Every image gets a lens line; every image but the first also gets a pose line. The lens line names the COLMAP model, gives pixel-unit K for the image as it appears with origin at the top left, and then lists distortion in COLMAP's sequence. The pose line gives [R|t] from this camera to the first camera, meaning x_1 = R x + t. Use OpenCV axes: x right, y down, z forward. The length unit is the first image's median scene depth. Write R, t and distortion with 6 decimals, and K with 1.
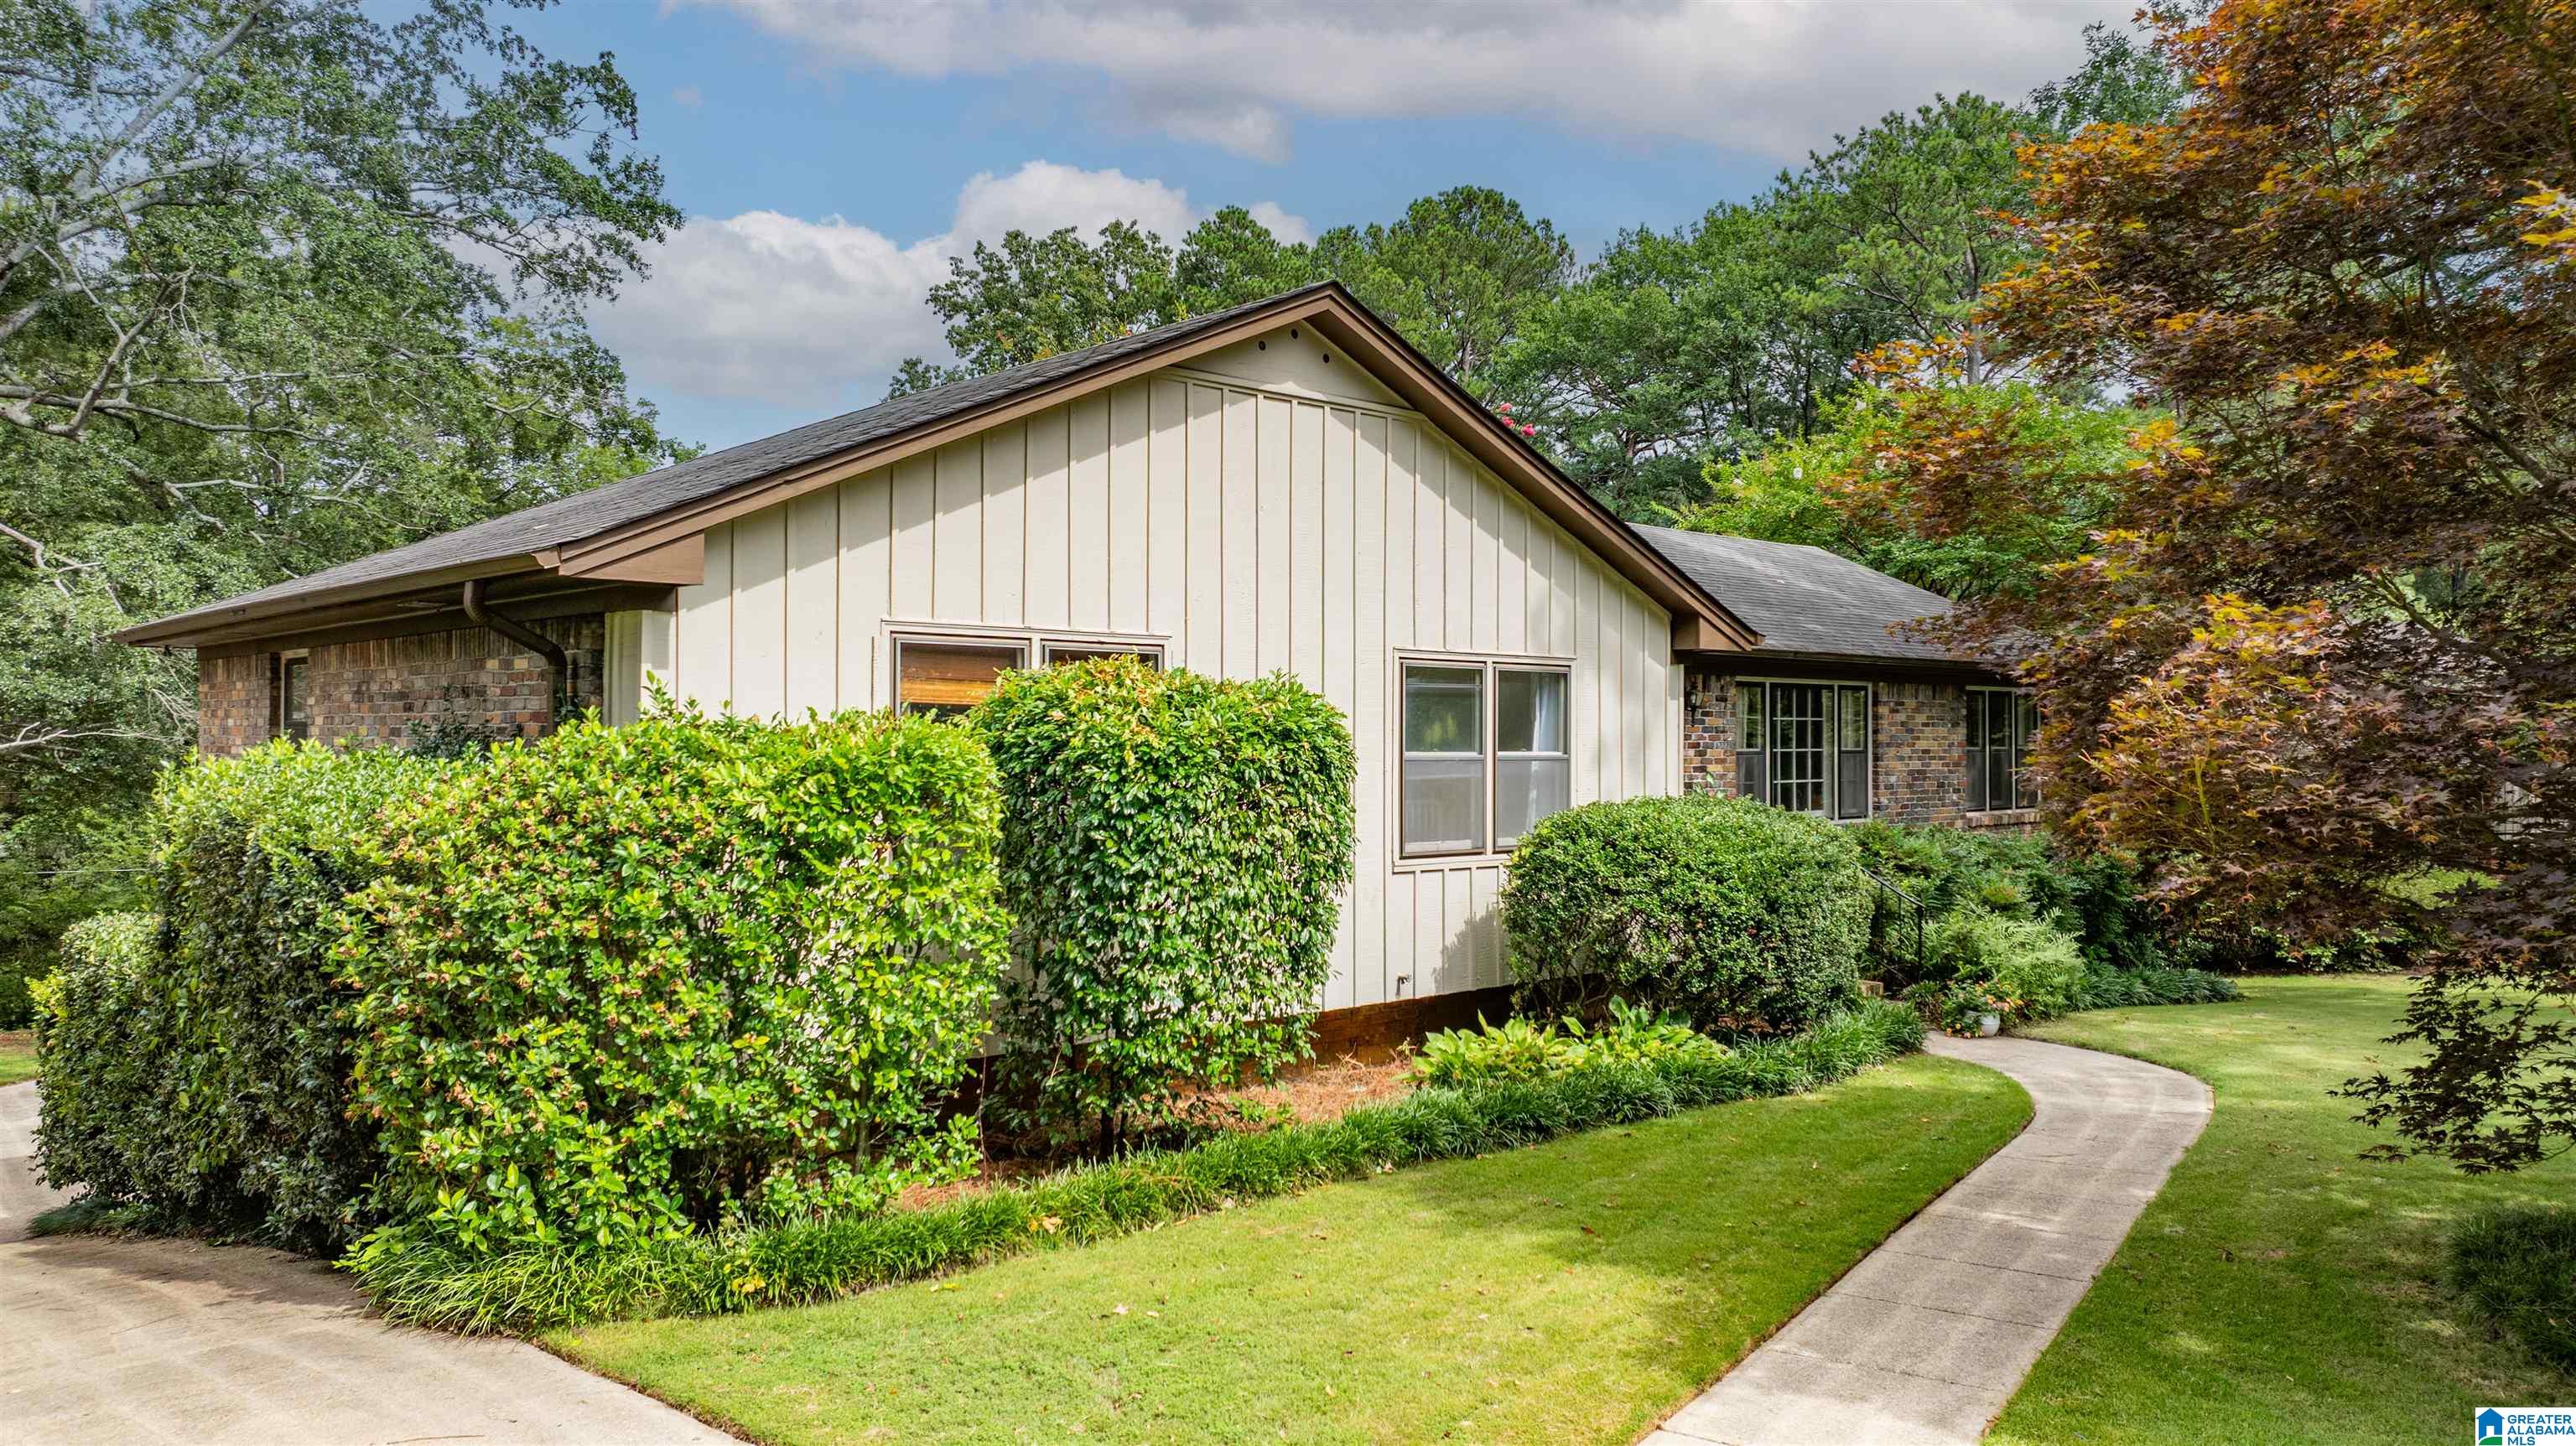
lens RADIAL K [[1792.5, 0, 1288.0], [0, 1792.5, 723.0], [0, 0, 1]] dist [-0.009081, -0.000714]
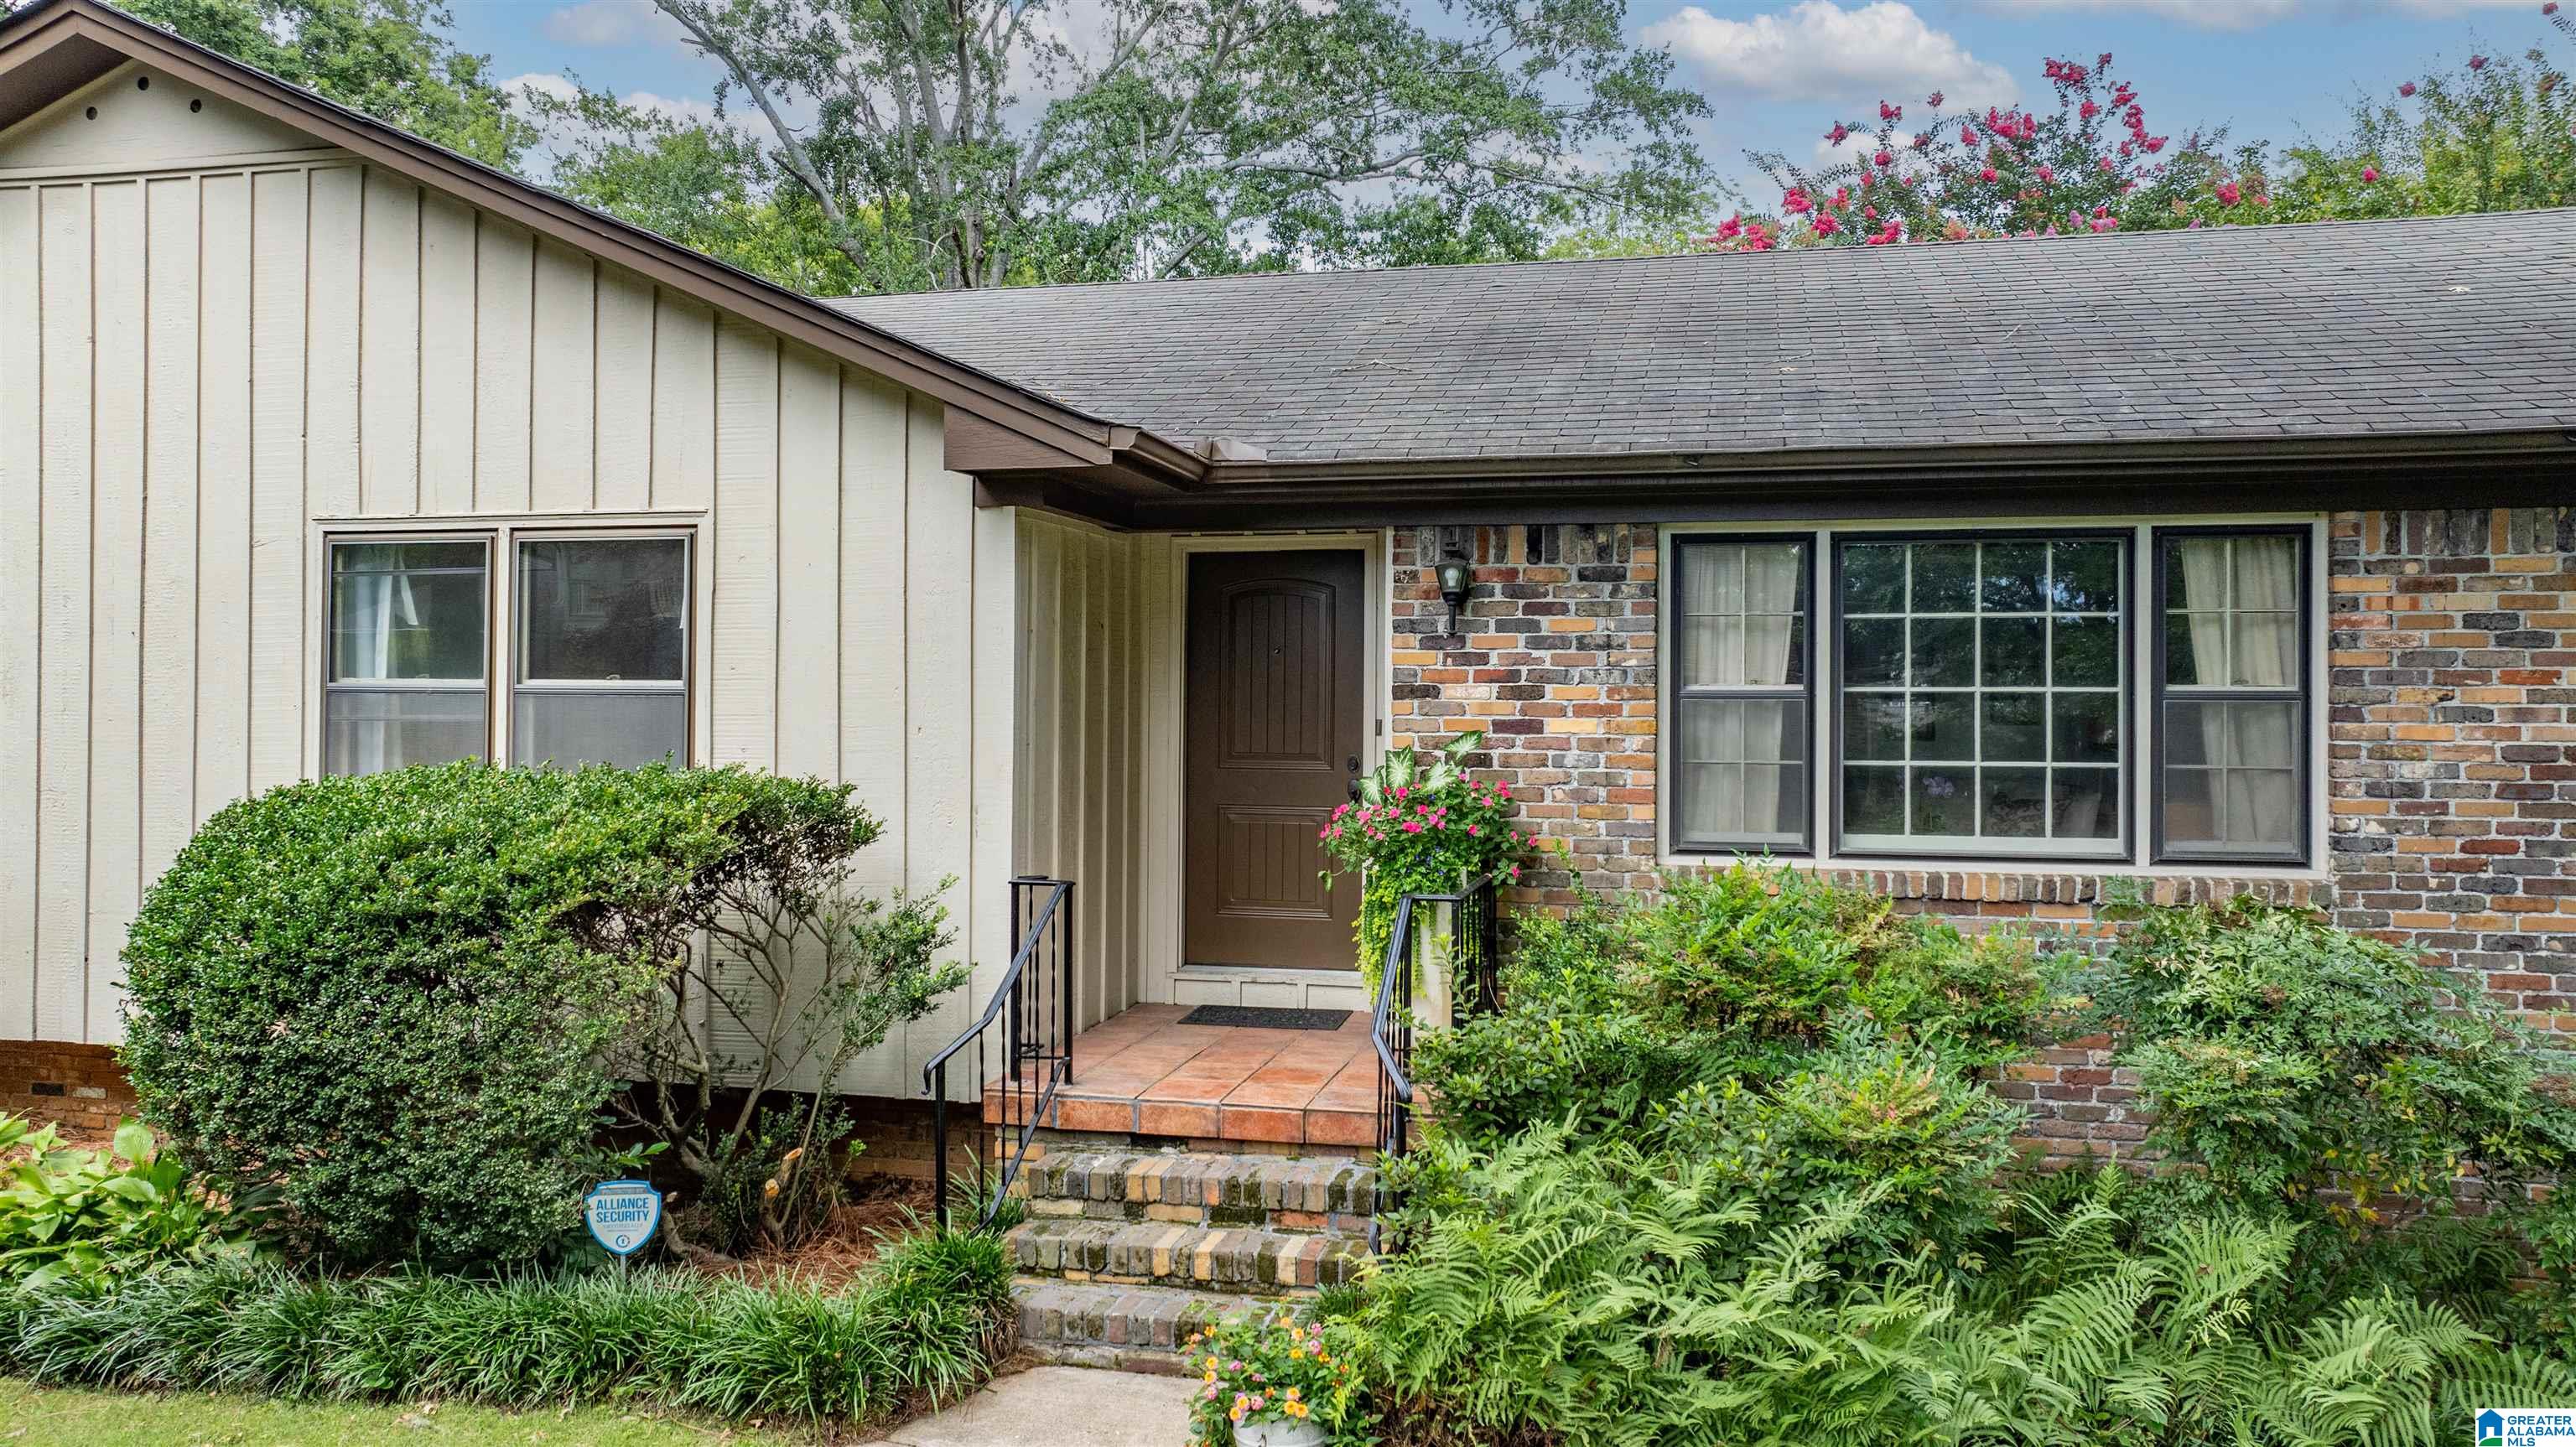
lens RADIAL K [[1792.6, 0, 1288.0], [0, 1792.6, 723.5], [0, 0, 1]] dist [-0.009081, -0.000714]
pose [[0.567281, 0.004949, -0.823509, 0.721633], [0.002736, 0.999965, 0.007895, 0.025952], [0.823520, -0.006732, 0.567248, 0.837093]]
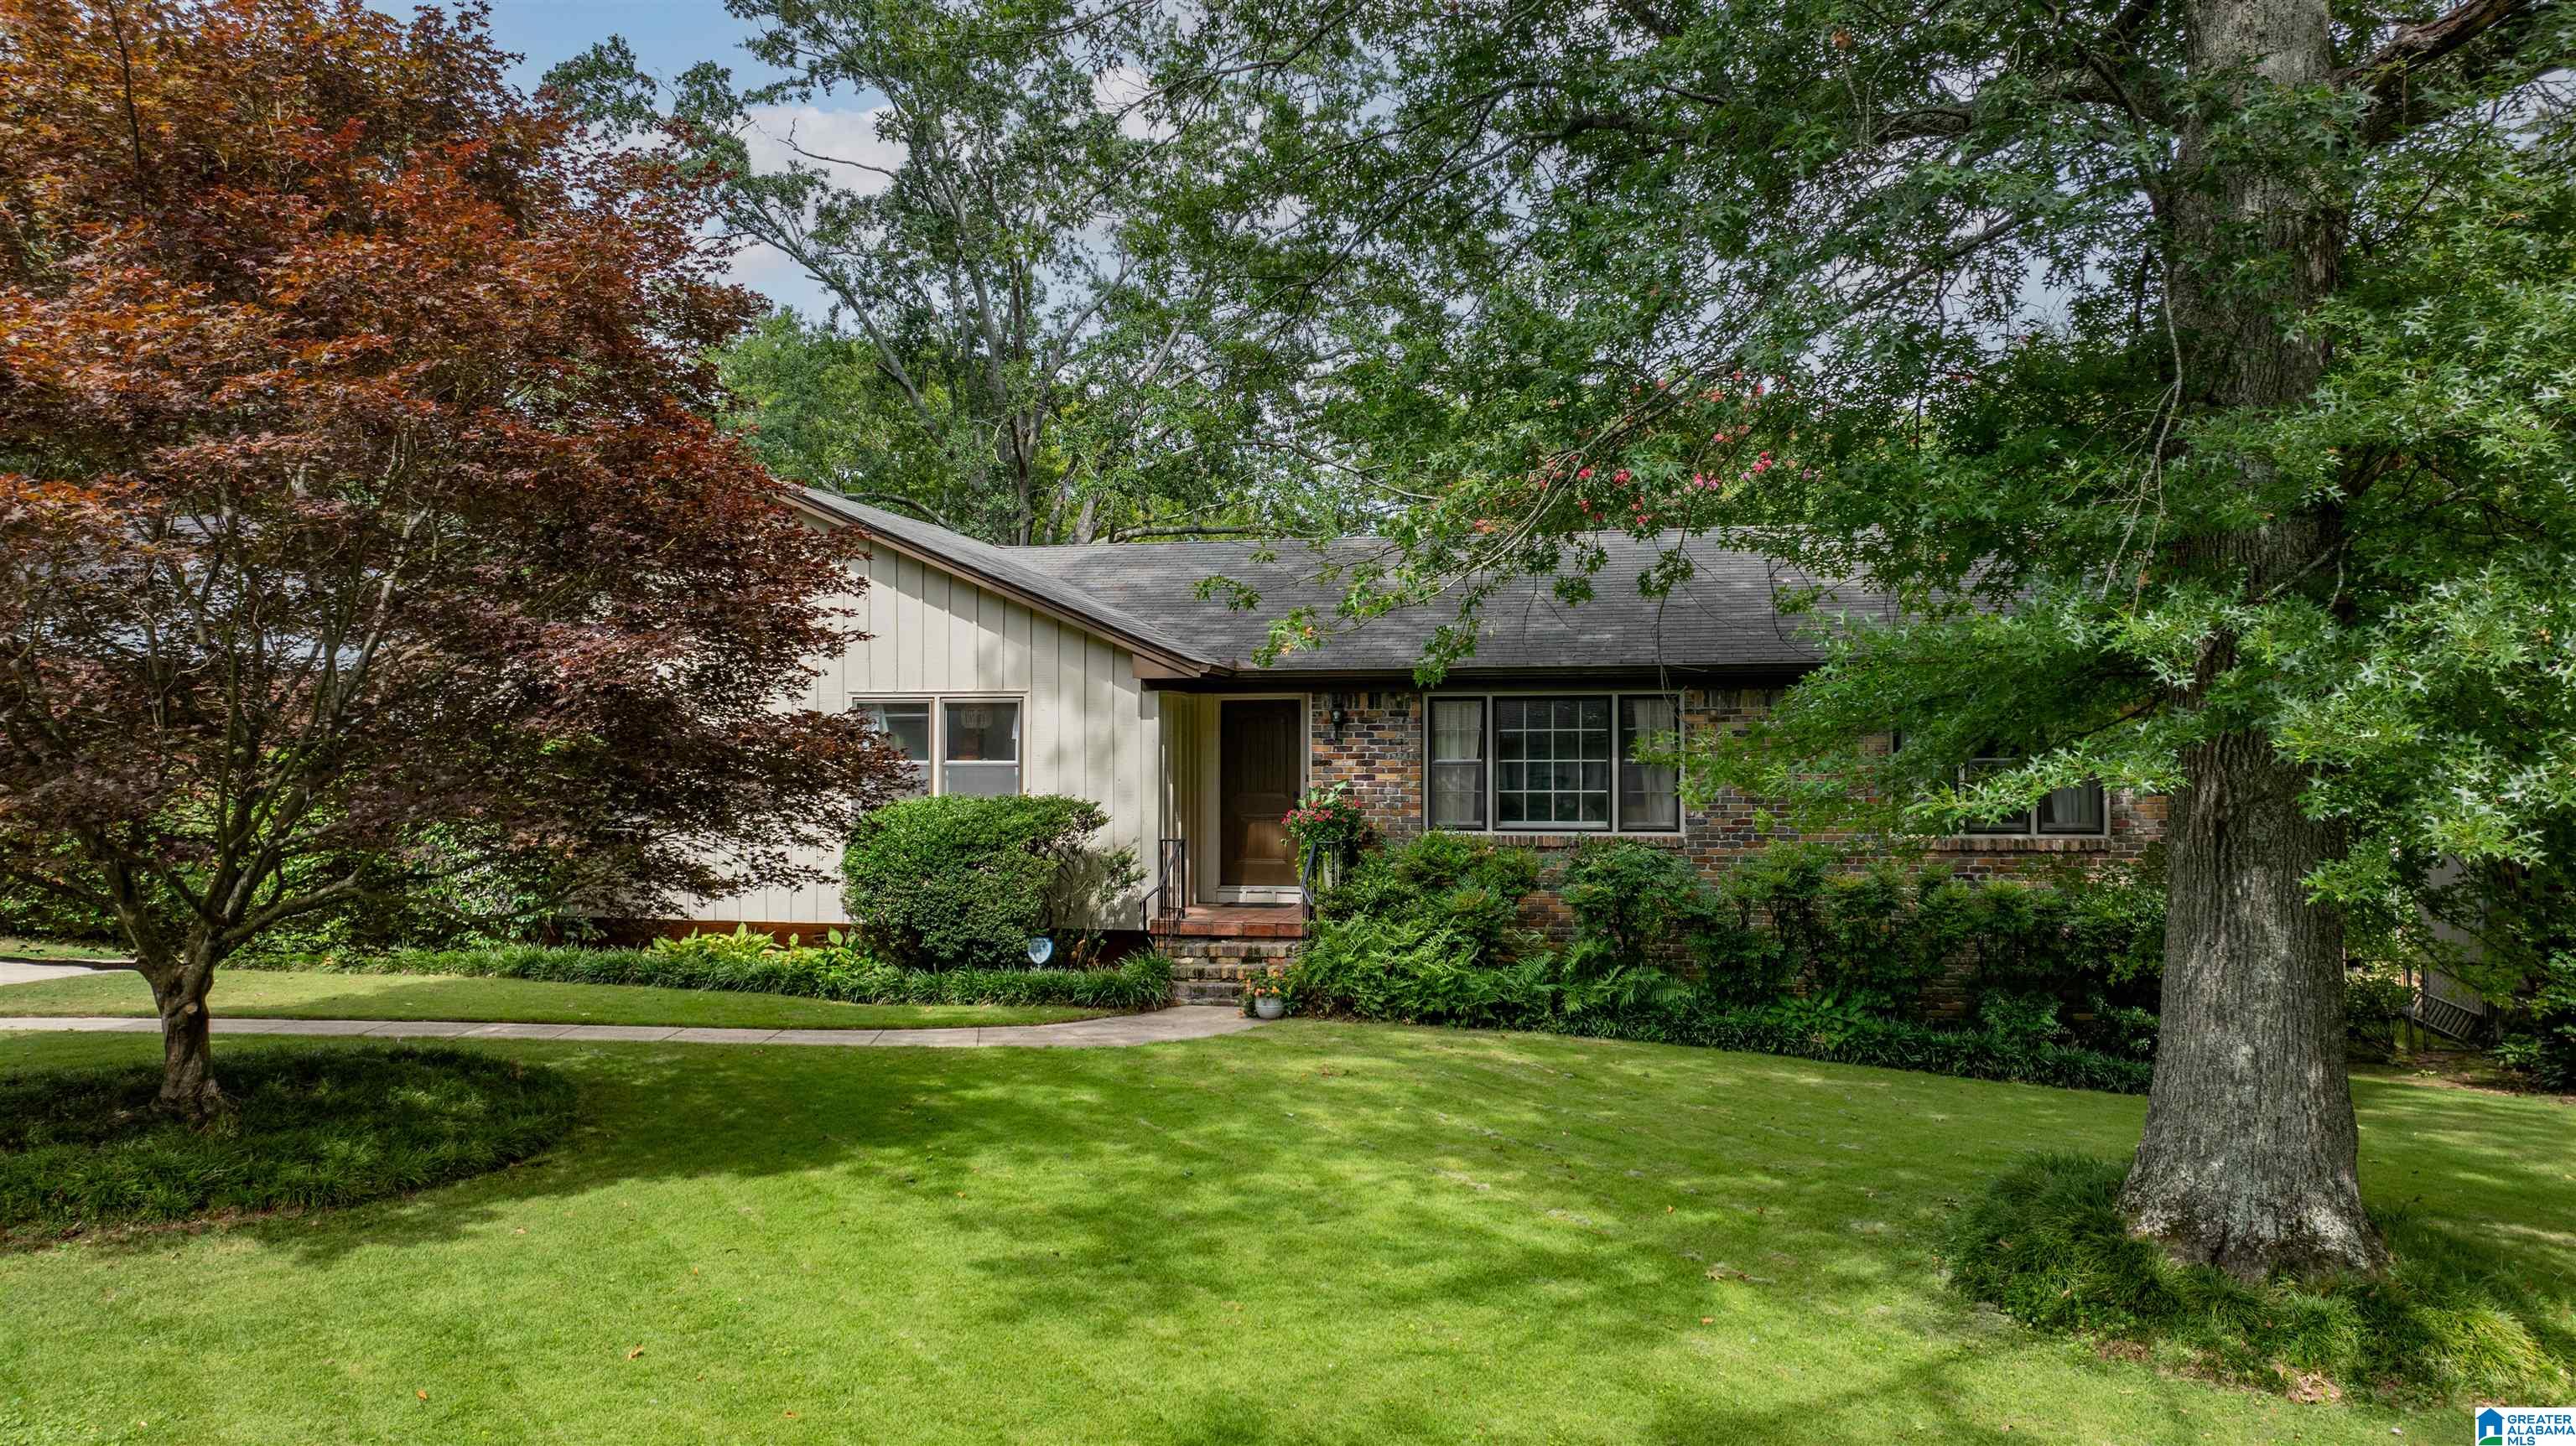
lens RADIAL K [[1799.2, 0, 1304.6], [0, 1799.2, 750.4], [0, 0, 1]] dist [-0.004047, -0.003237]
pose [[0.593191, -0.010955, -0.804987, 1.374590], [0.009261, 0.999934, -0.006784, 0.019875], [0.805009, -0.003431, 0.593253, 0.368247]]
